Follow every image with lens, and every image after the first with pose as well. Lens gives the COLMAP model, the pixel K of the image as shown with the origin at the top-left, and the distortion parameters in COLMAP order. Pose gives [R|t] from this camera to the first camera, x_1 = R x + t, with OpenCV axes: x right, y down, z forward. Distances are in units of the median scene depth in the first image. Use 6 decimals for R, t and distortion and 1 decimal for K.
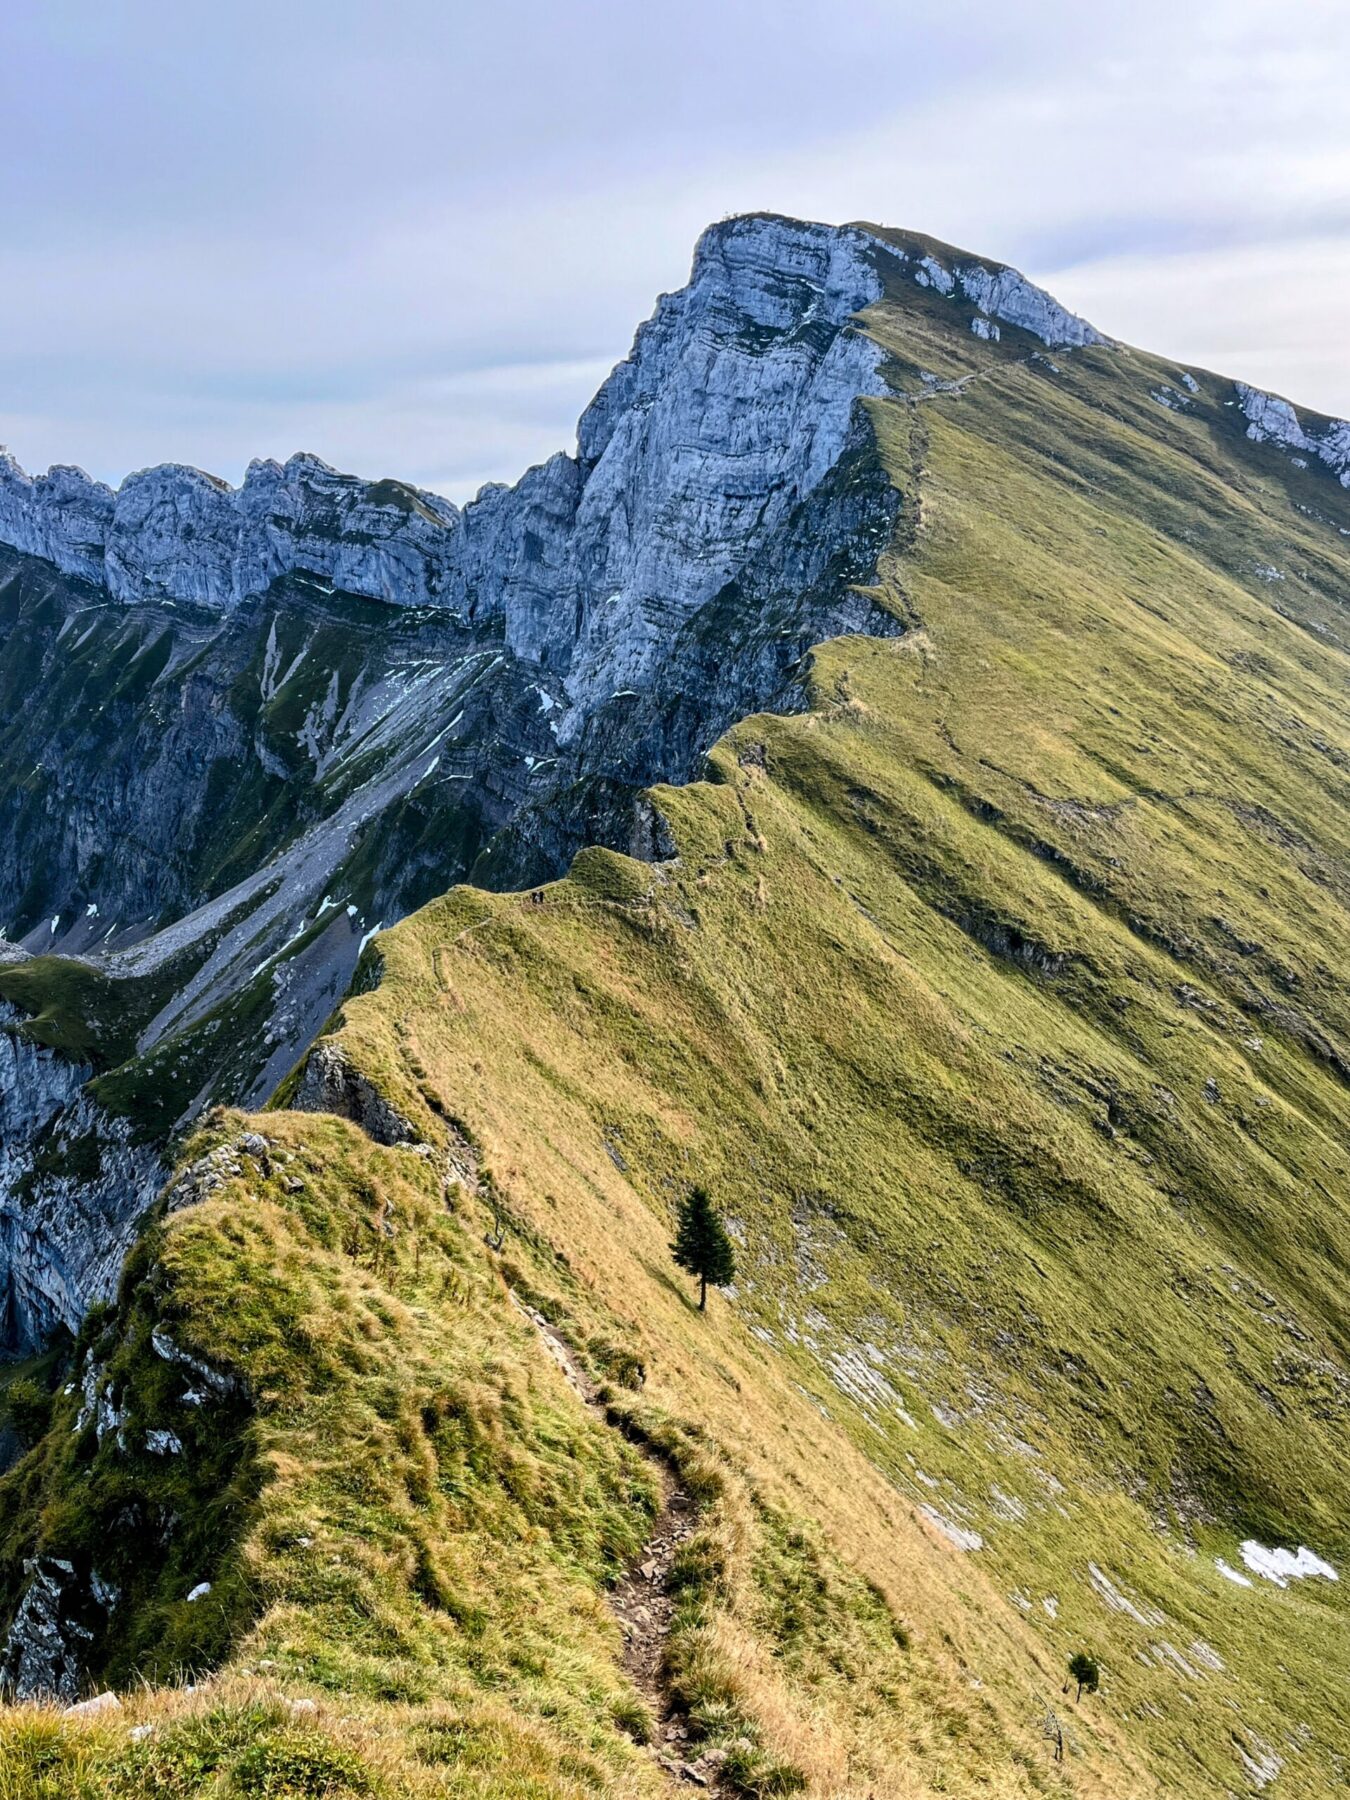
lens RADIAL K [[1316.4, 0, 675.0], [0, 1316.4, 900.0], [0, 0, 1]] dist [0.049776, -0.056670]
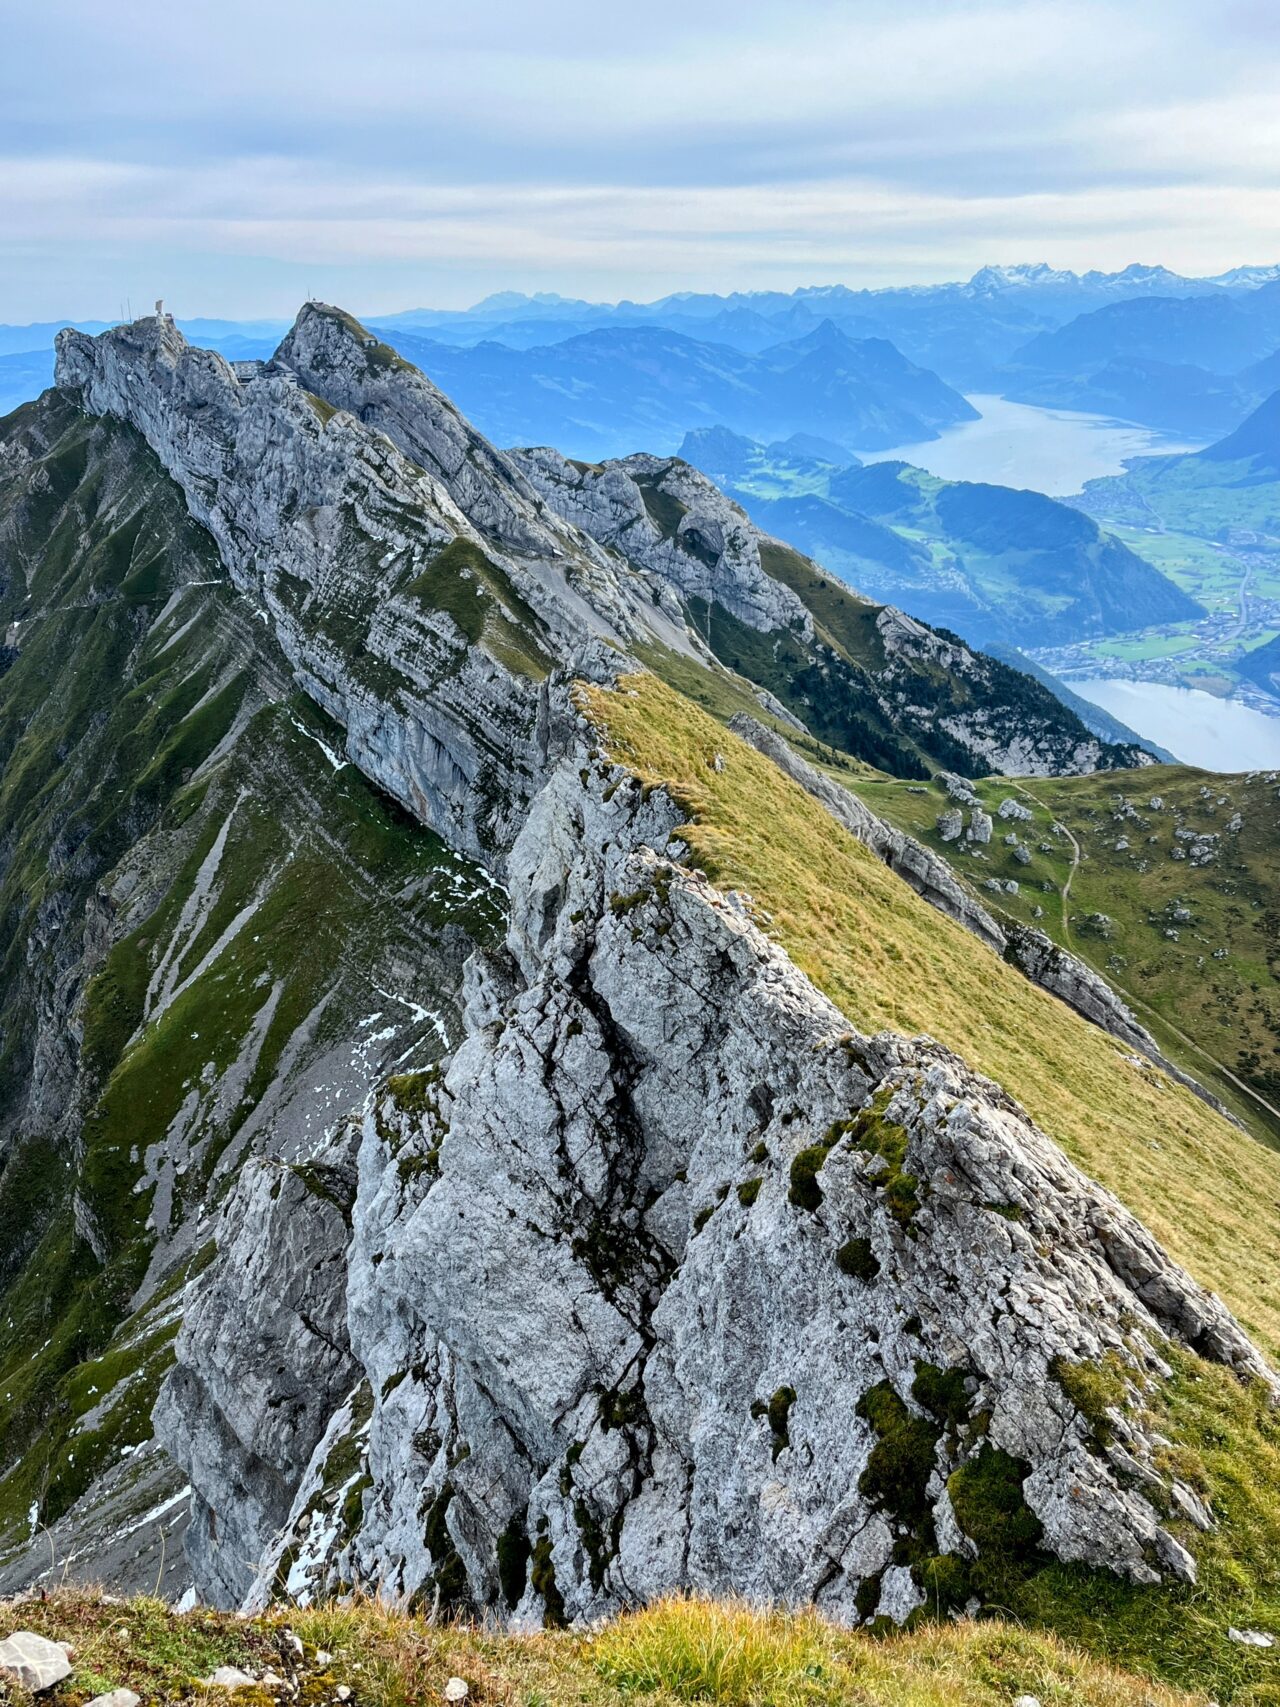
lens RADIAL K [[1480.5, 0, 641.3], [0, 1480.5, 888.0], [0, 0, 1]] dist [0.079322, -0.128145]
pose [[0.937768, 0.147922, -0.314183, 0.020064], [-0.112066, 0.985243, 0.129375, -0.282020], [0.328684, -0.086114, 0.940506, 0.545284]]
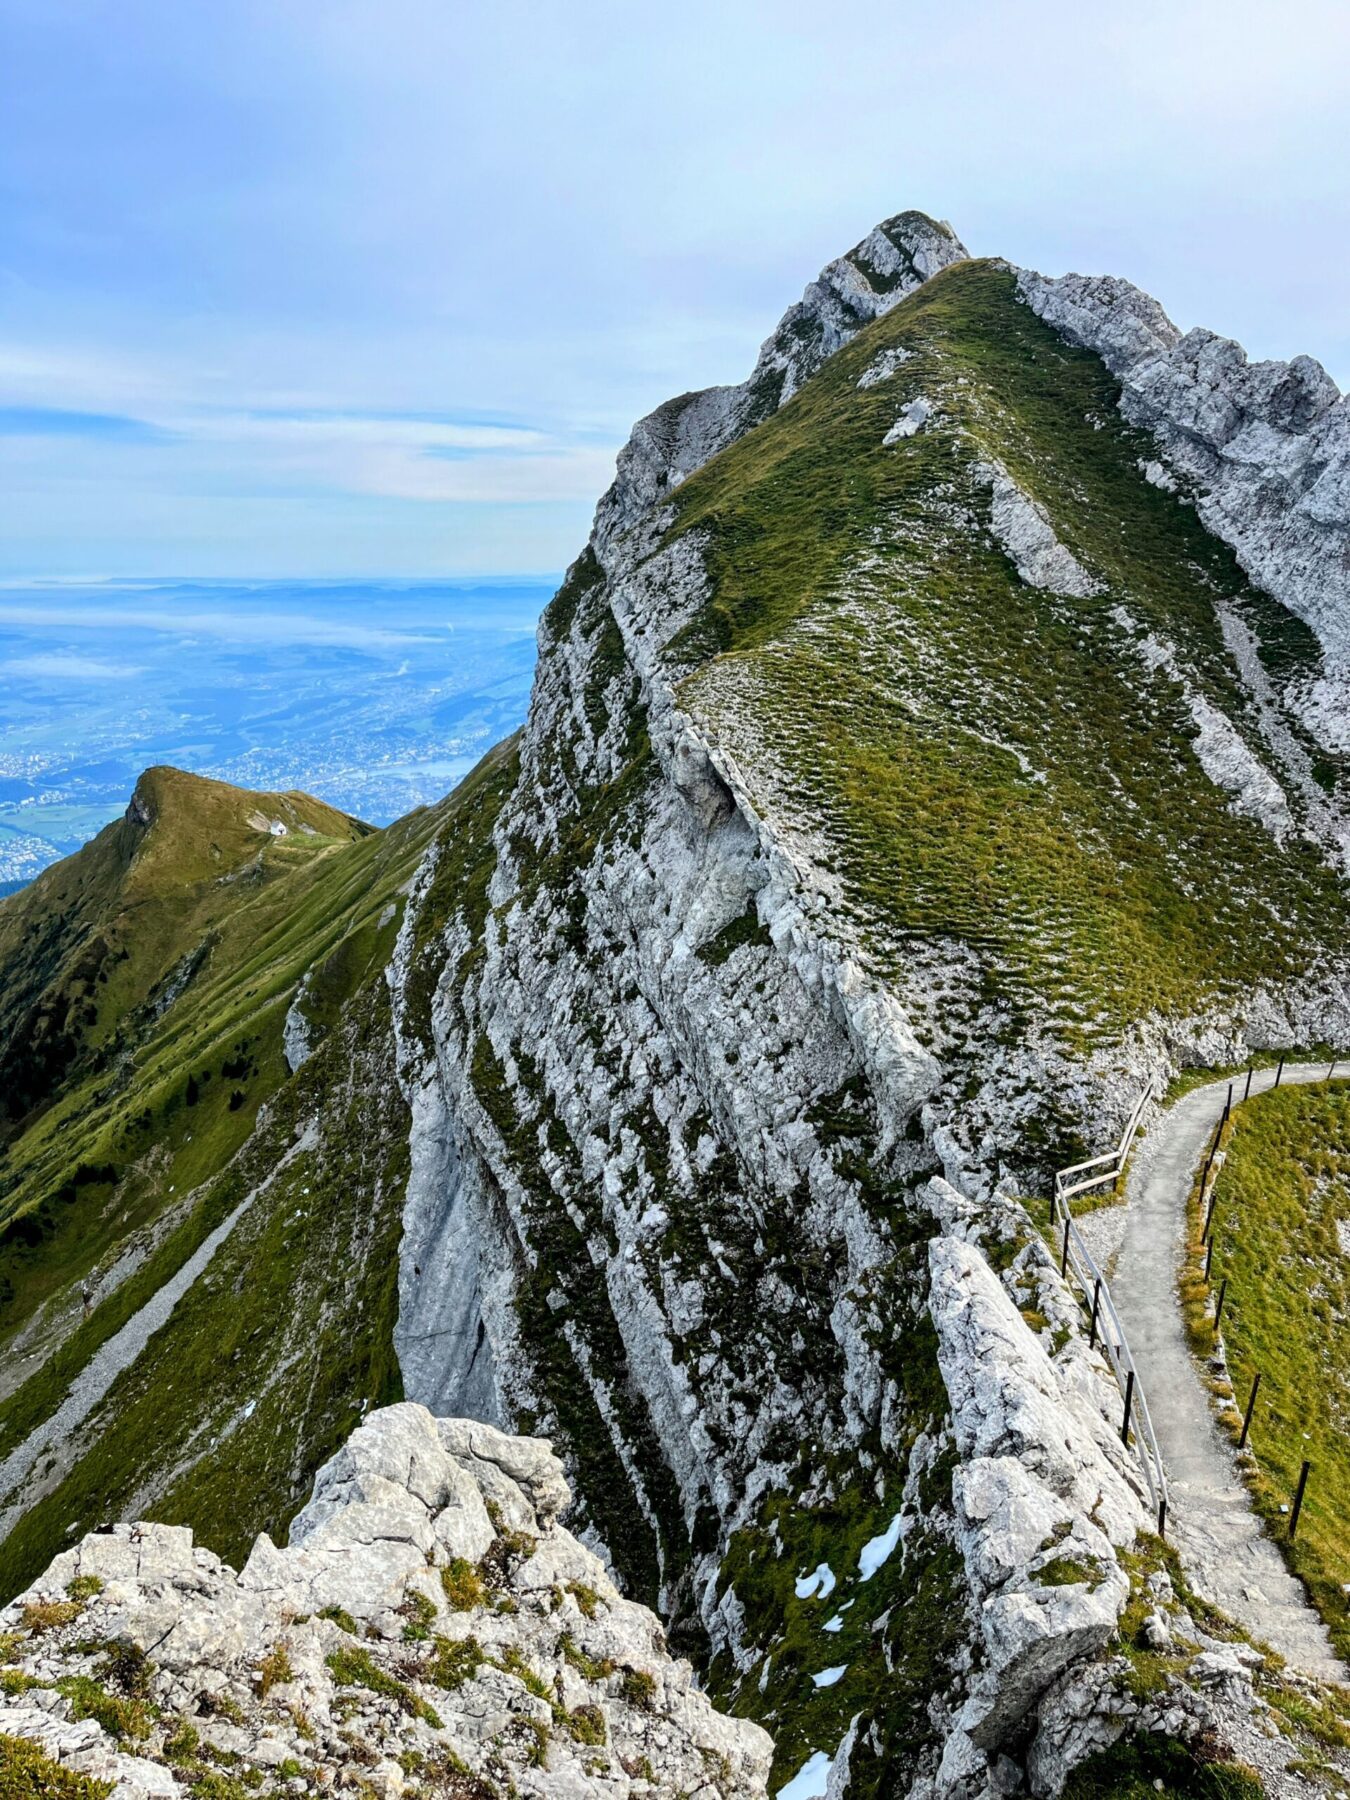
lens RADIAL K [[1316.4, 0, 675.0], [0, 1316.4, 900.0], [0, 0, 1]] dist [0.049776, -0.056670]
pose [[0.614355, 0.224799, -0.756328, -0.151231], [-0.233356, 0.967441, 0.097995, -0.287758], [0.753732, 0.116291, 0.646811, 0.960124]]
